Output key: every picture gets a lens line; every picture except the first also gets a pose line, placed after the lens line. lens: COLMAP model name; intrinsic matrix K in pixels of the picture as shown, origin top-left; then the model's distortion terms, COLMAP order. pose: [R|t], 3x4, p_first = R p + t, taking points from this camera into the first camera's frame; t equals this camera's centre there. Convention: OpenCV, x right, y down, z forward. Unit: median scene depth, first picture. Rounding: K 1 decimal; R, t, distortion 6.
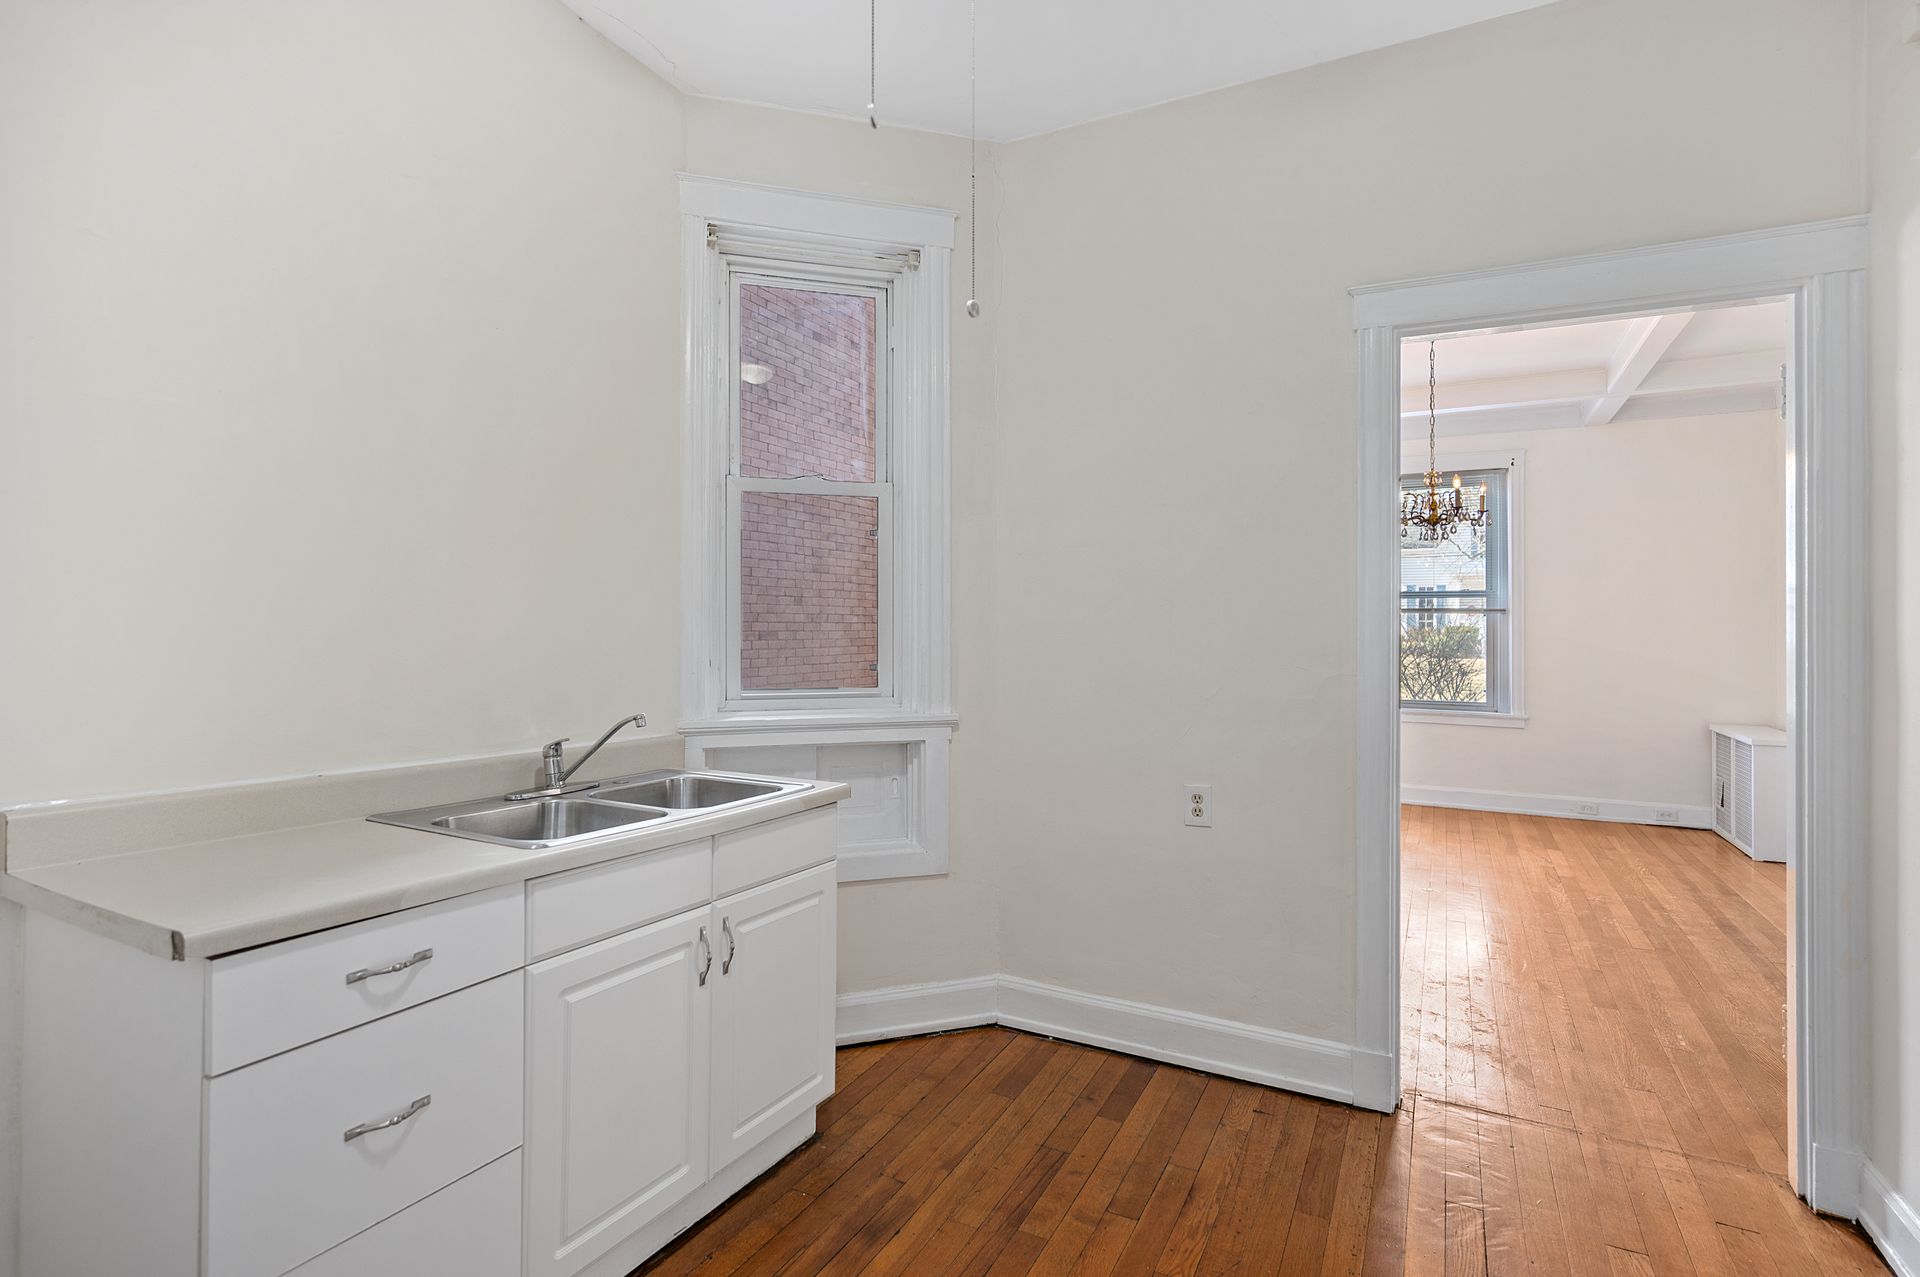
lens RADIAL K [[919.2, 0, 960.0], [0, 919.2, 638.5], [0, 0, 1]] dist [0.001862, 0.000634]
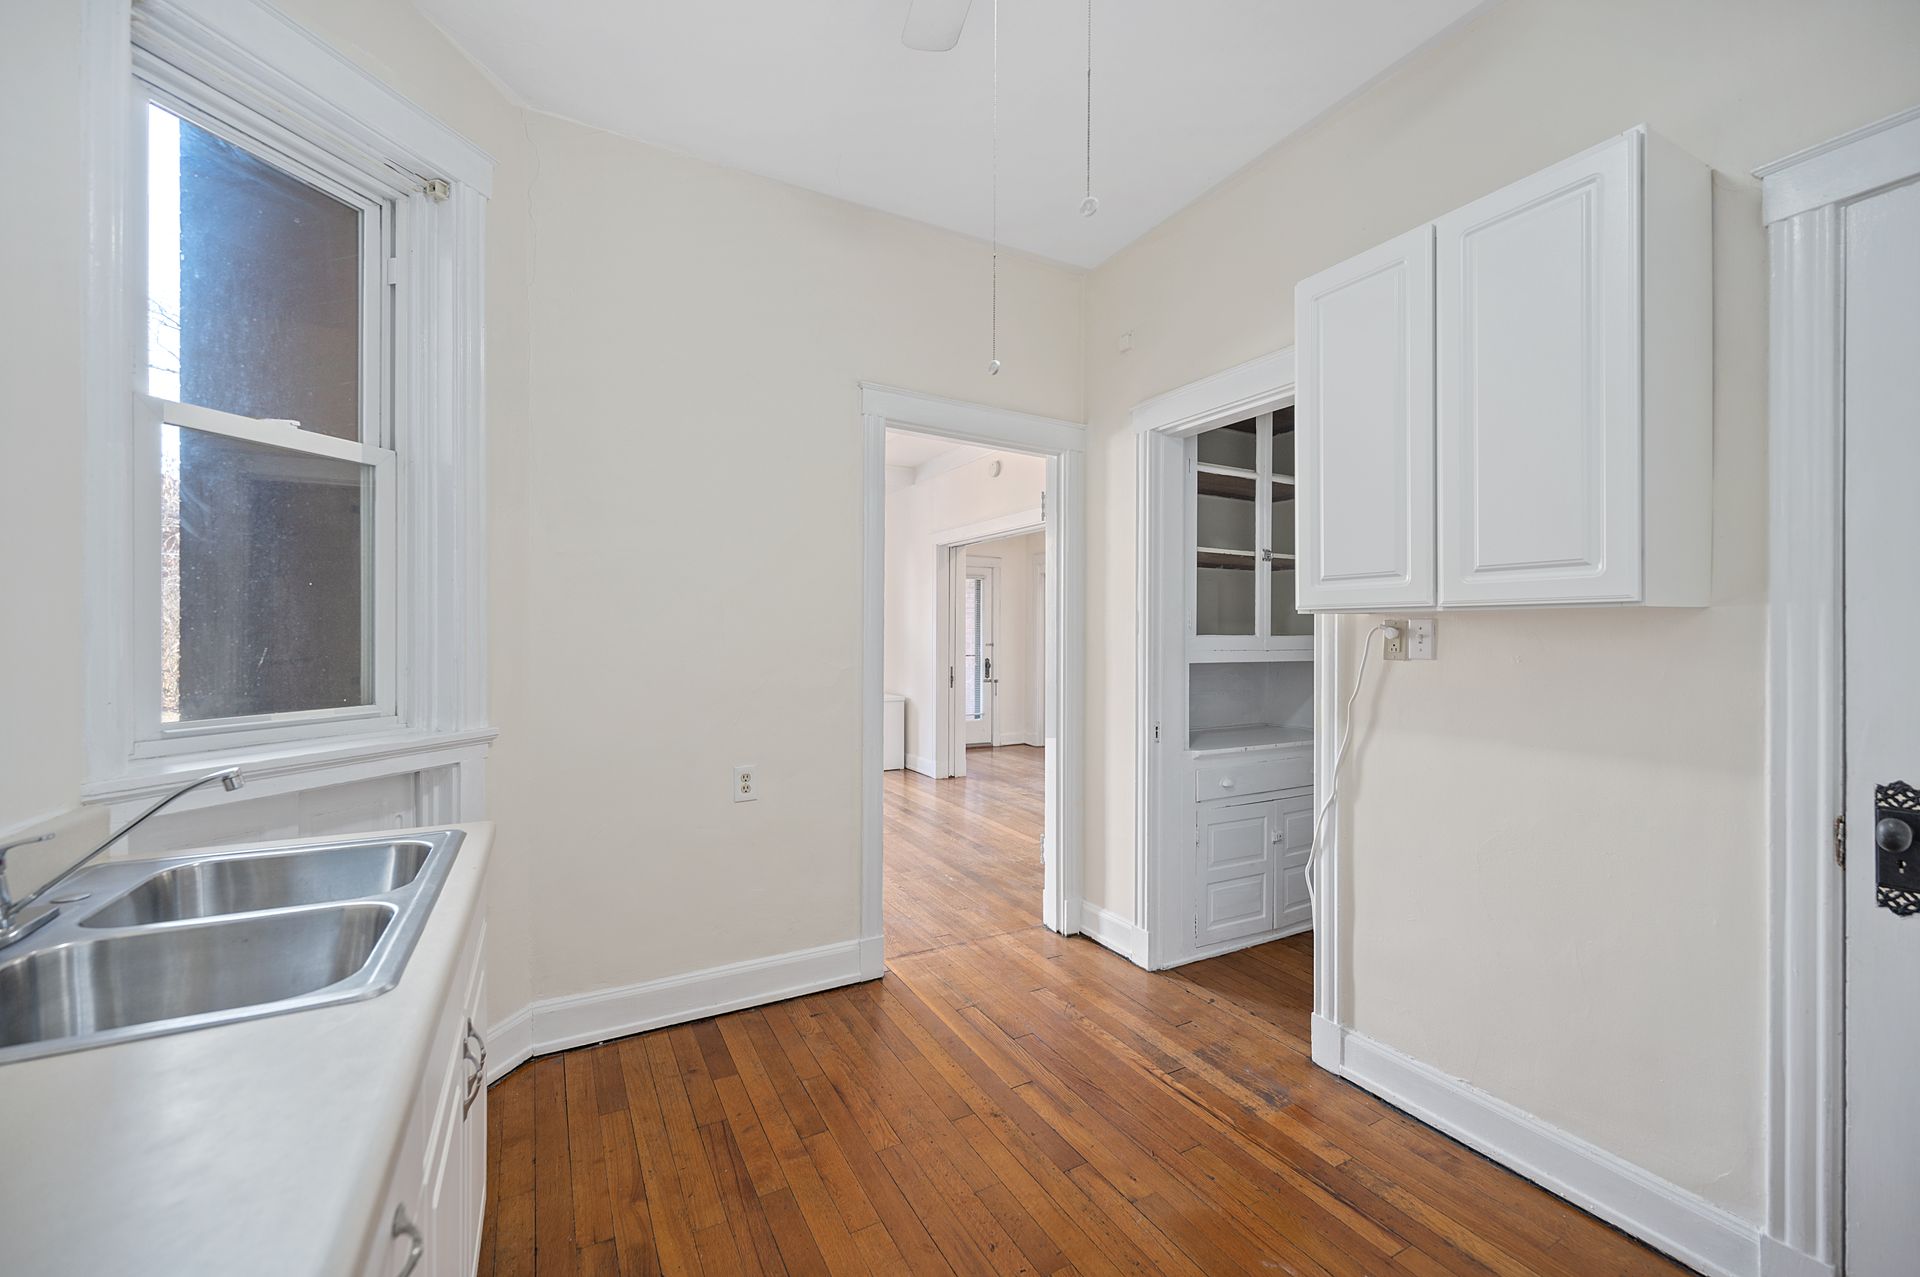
lens RADIAL K [[764.7, 0, 961.4], [0, 764.7, 643.0], [0, 0, 1]] dist [-0.000870, -0.000168]
pose [[0.547522, -0.011001, 0.836719, -0.444414], [0.004325, 0.999937, 0.010317, -0.006730], [-0.836780, -0.002029, 0.547536, 0.261390]]
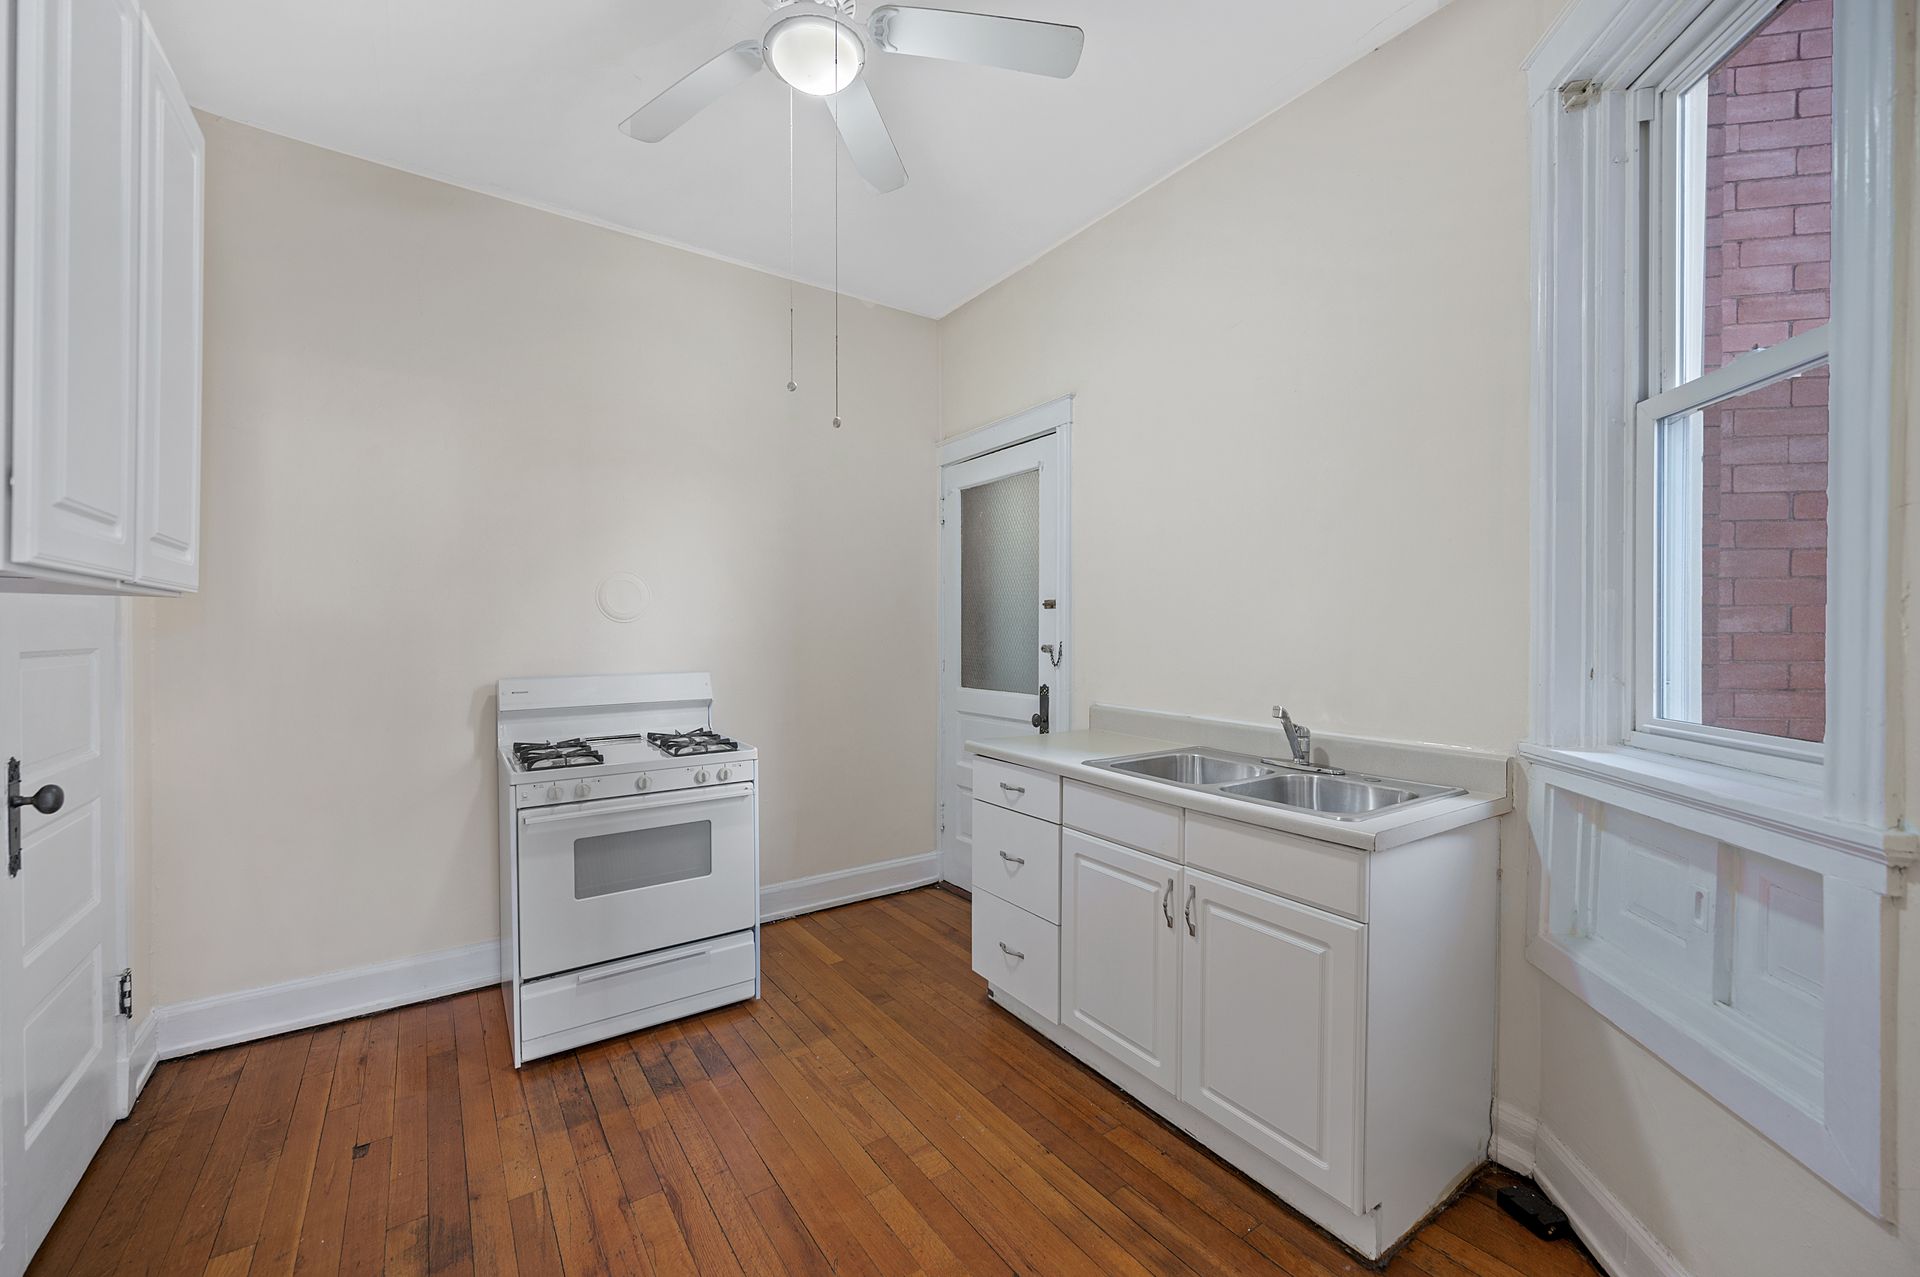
lens RADIAL K [[764.7, 0, 961.4], [0, 764.7, 643.0], [0, 0, 1]] dist [-0.000870, -0.000168]
pose [[-0.454726, 0.011446, -0.890558, 0.567975], [-0.005560, 0.999861, 0.015690, -0.005240], [0.890614, 0.012086, -0.454599, 0.945559]]
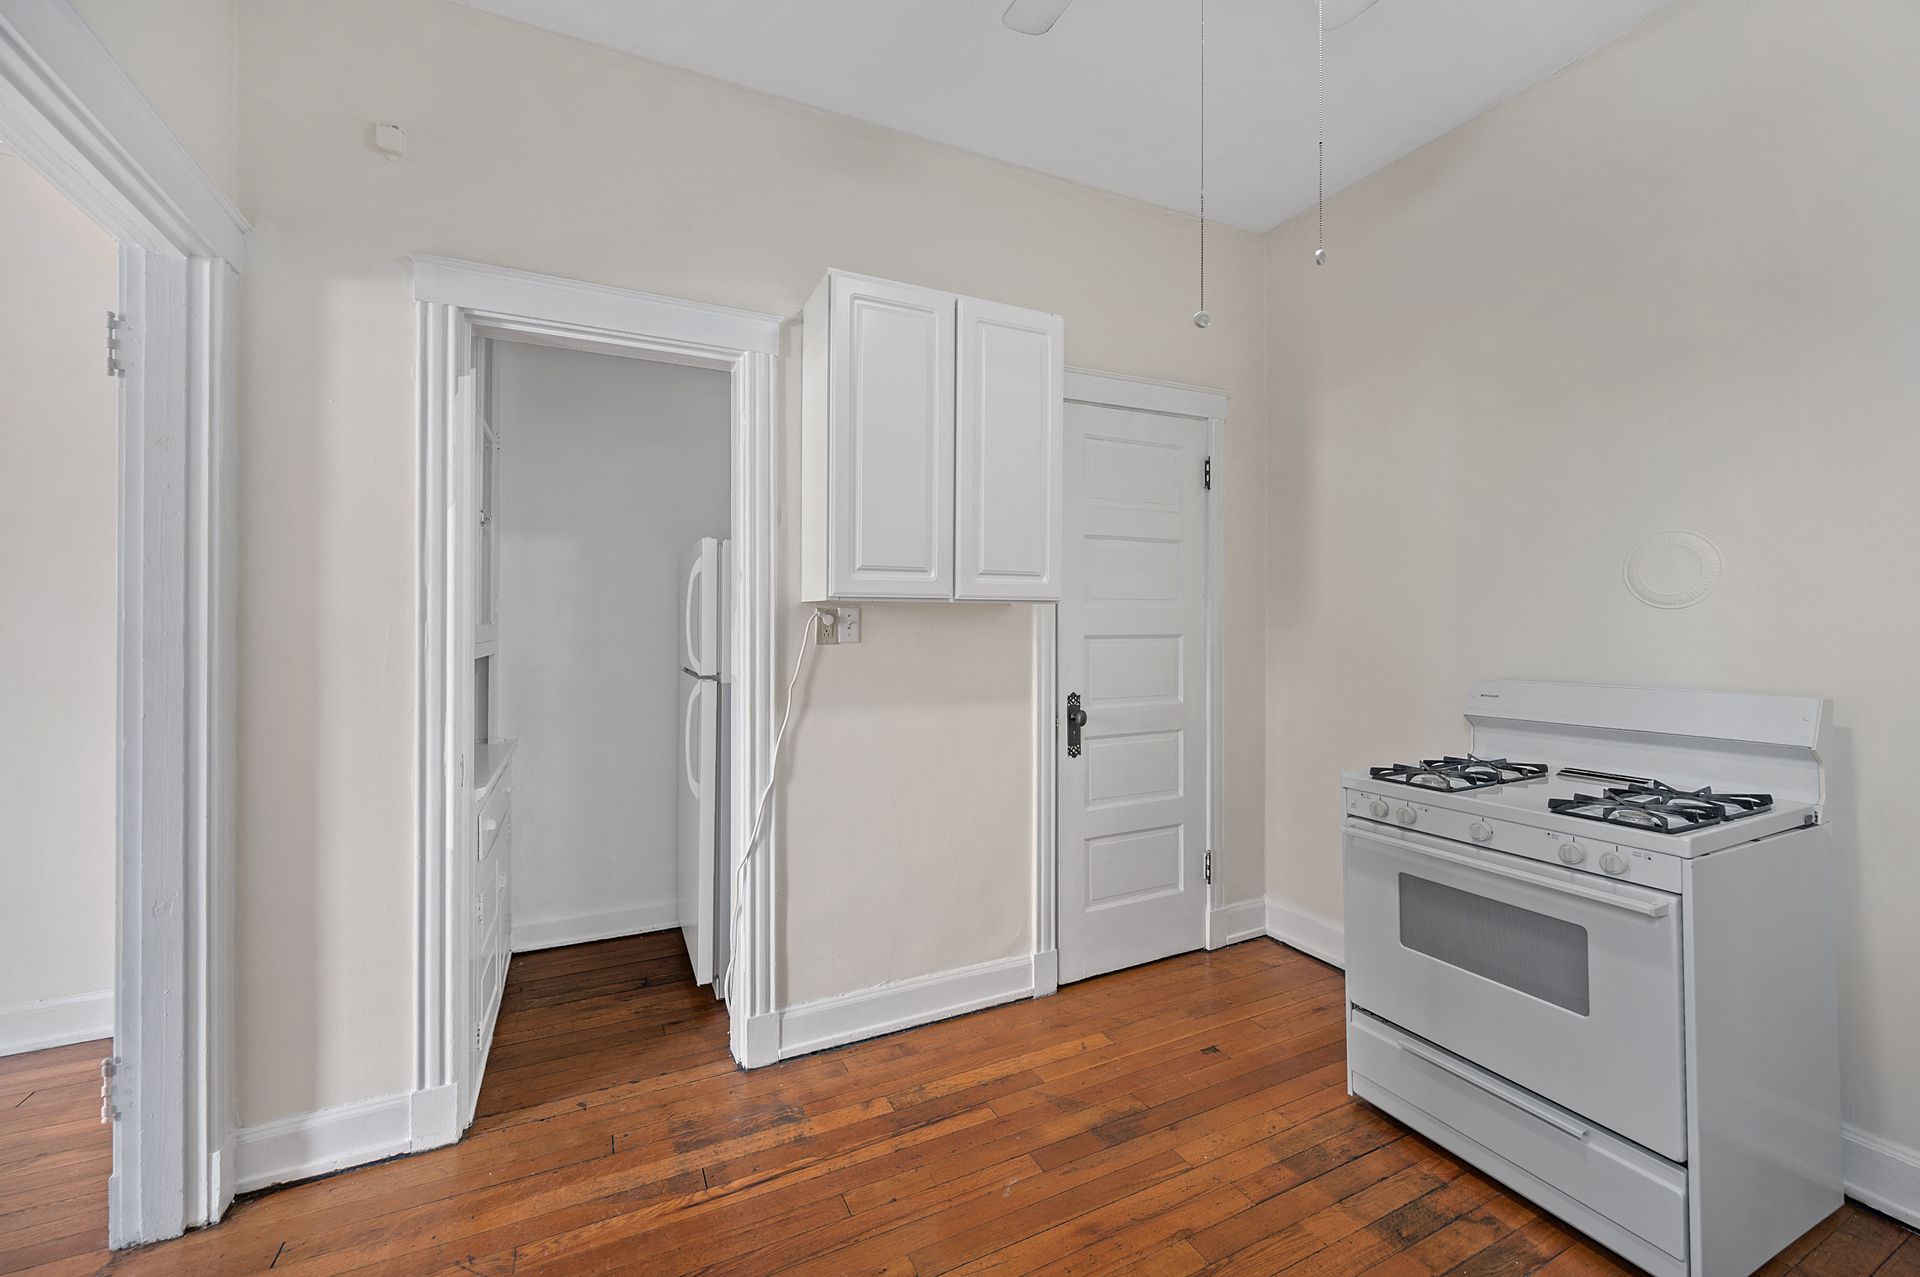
lens RADIAL K [[761.4, 0, 954.6], [0, 761.4, 627.8], [0, 0, 1]] dist [0.000107, 0.000057]
pose [[-0.805670, -0.002723, 0.592359, -0.144211], [0.003163, 0.999955, 0.008898, -0.004942], [-0.592357, 0.009043, -0.805625, 0.996298]]
